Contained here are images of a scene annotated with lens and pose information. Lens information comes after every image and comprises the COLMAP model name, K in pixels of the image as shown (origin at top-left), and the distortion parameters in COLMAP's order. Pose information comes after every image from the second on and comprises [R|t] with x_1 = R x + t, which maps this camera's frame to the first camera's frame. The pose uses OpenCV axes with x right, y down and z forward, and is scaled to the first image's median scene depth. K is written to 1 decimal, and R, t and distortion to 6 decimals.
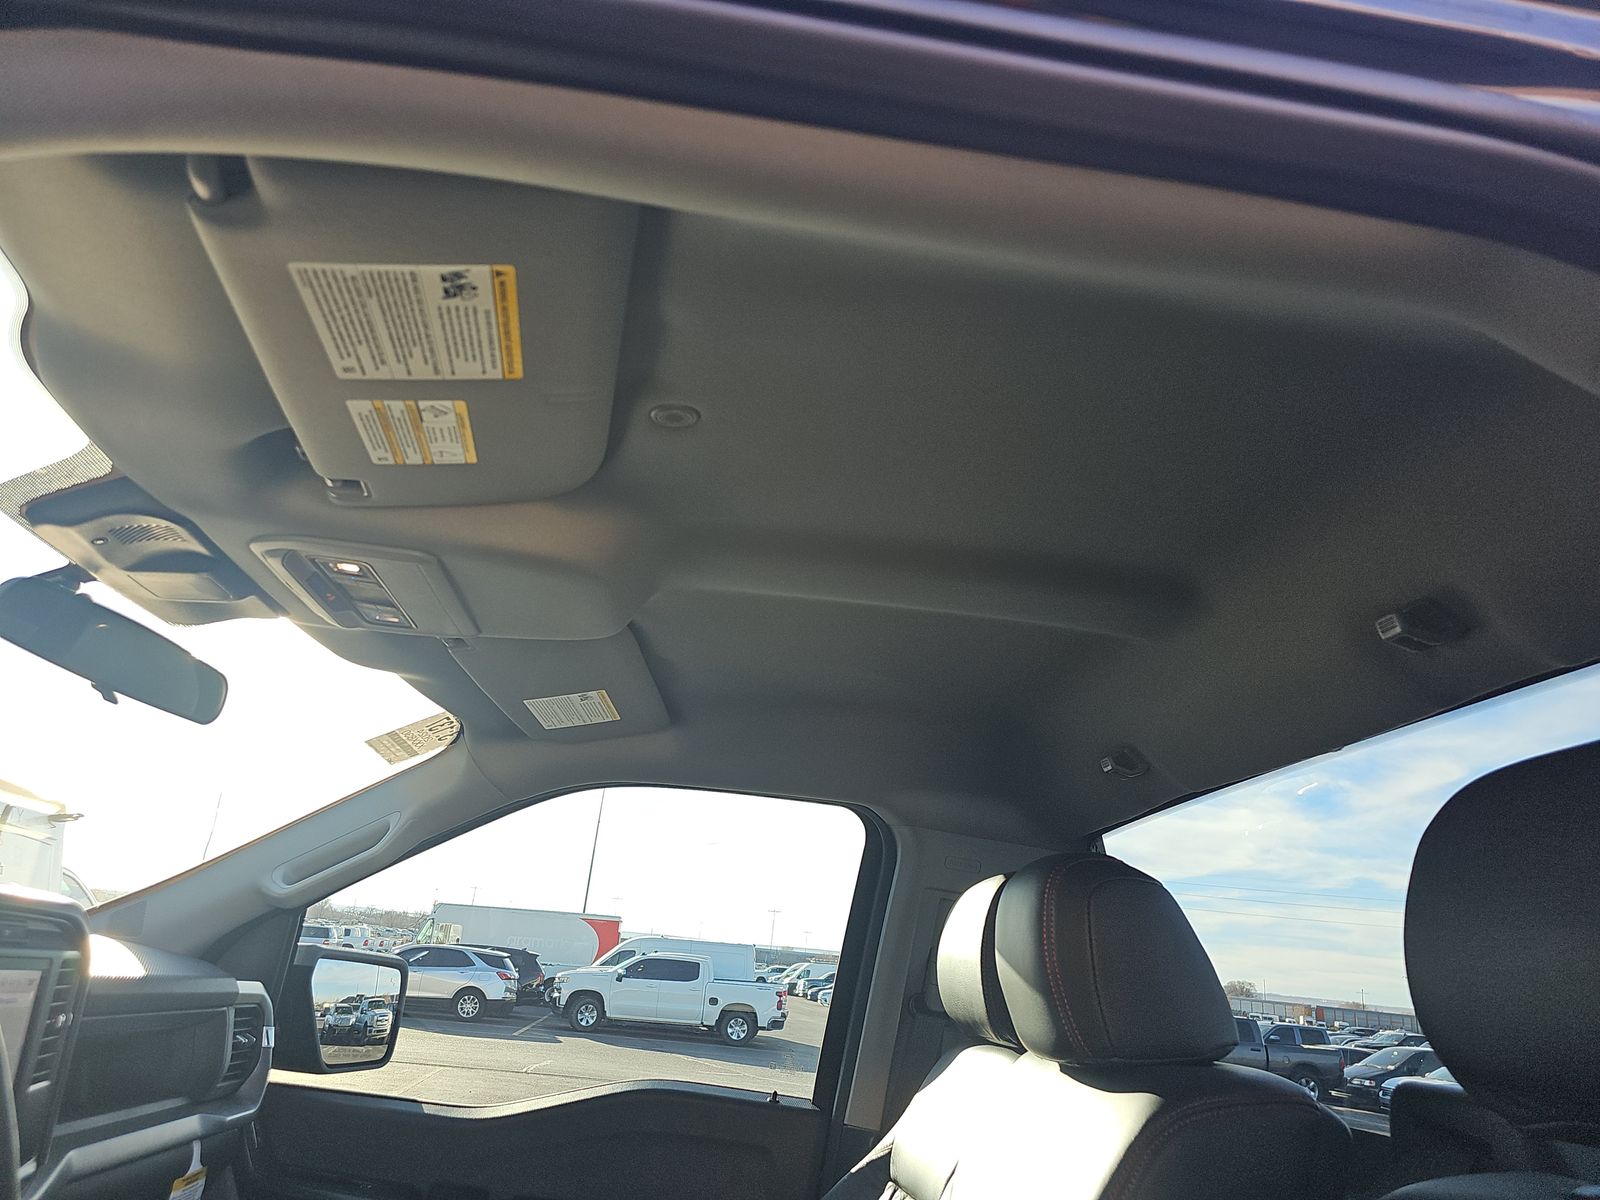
lens RADIAL K [[1058.2, 0, 794.0], [0, 1058.2, 595.6], [0, 0, 1]] dist [0.042425, -0.035708]
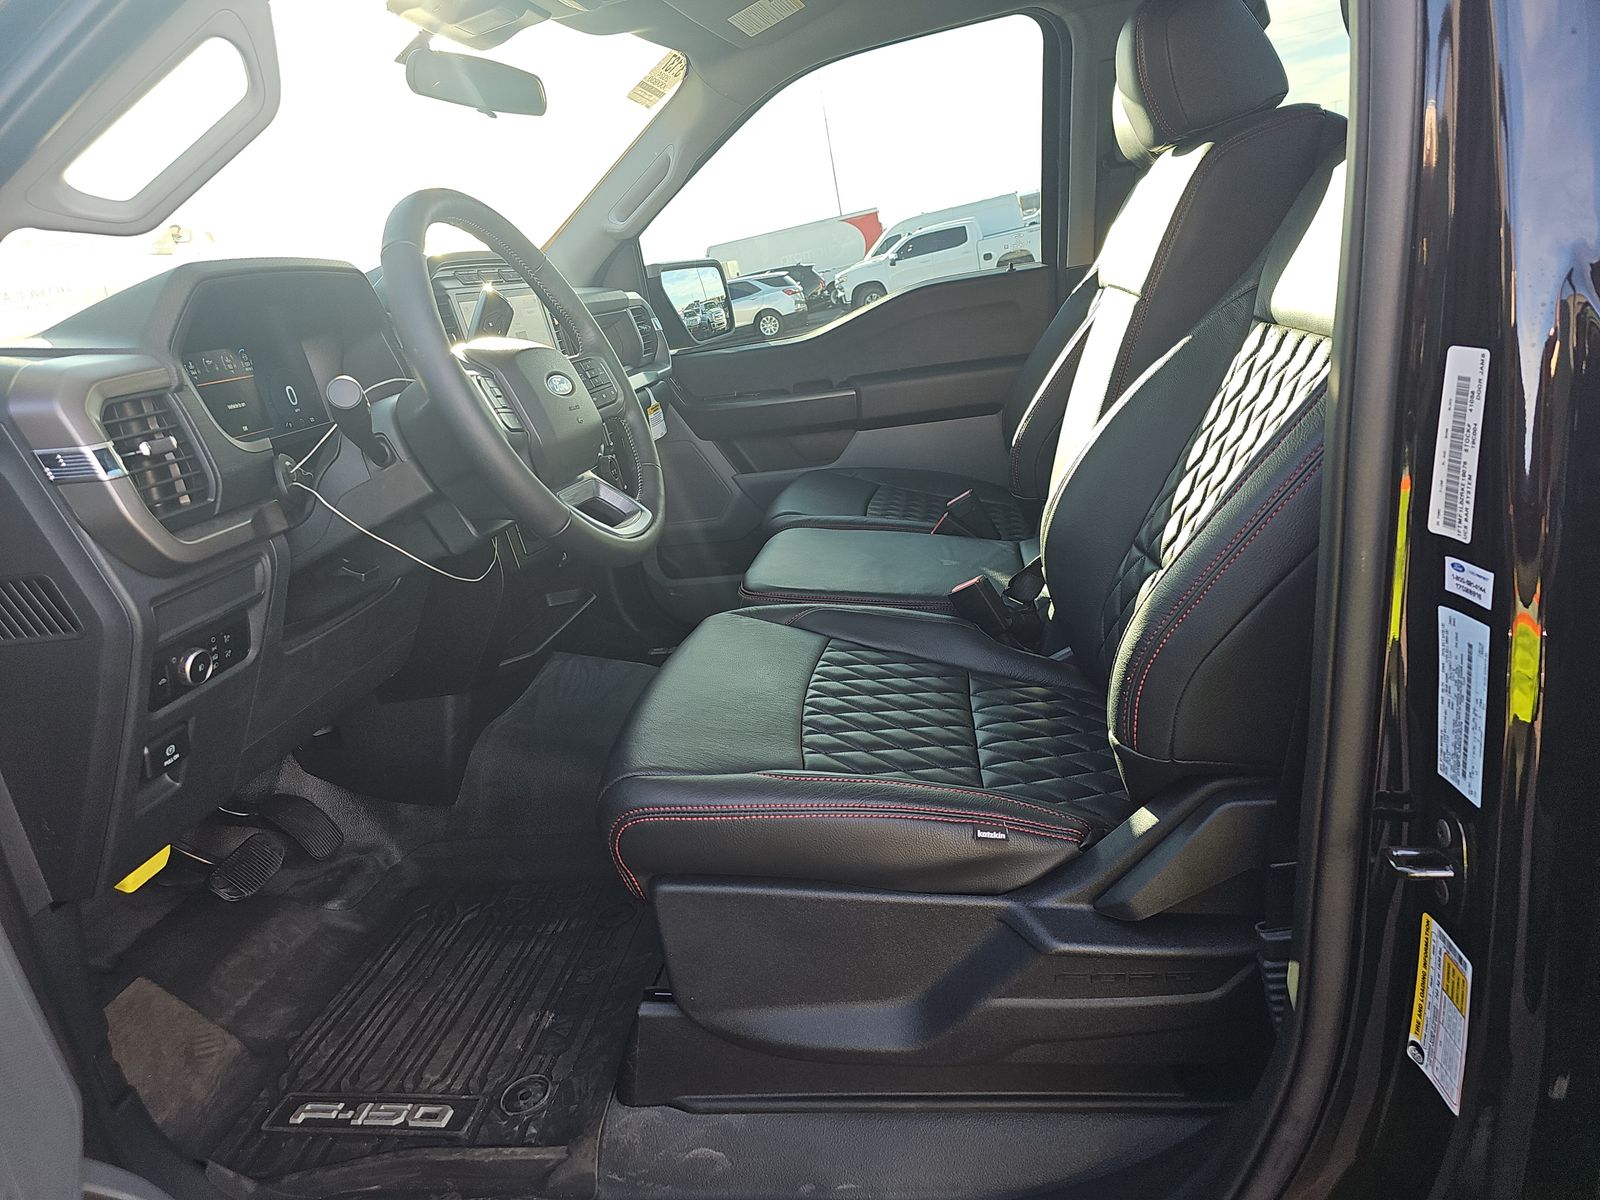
lens RADIAL K [[1058.2, 0, 794.0], [0, 1058.2, 595.6], [0, 0, 1]] dist [0.042425, -0.035708]
pose [[0.930716, -0.195585, -0.309053, 0.041629], [0.343263, 0.758797, 0.553532, -0.031872], [0.126246, -0.621268, 0.773361, -0.222753]]
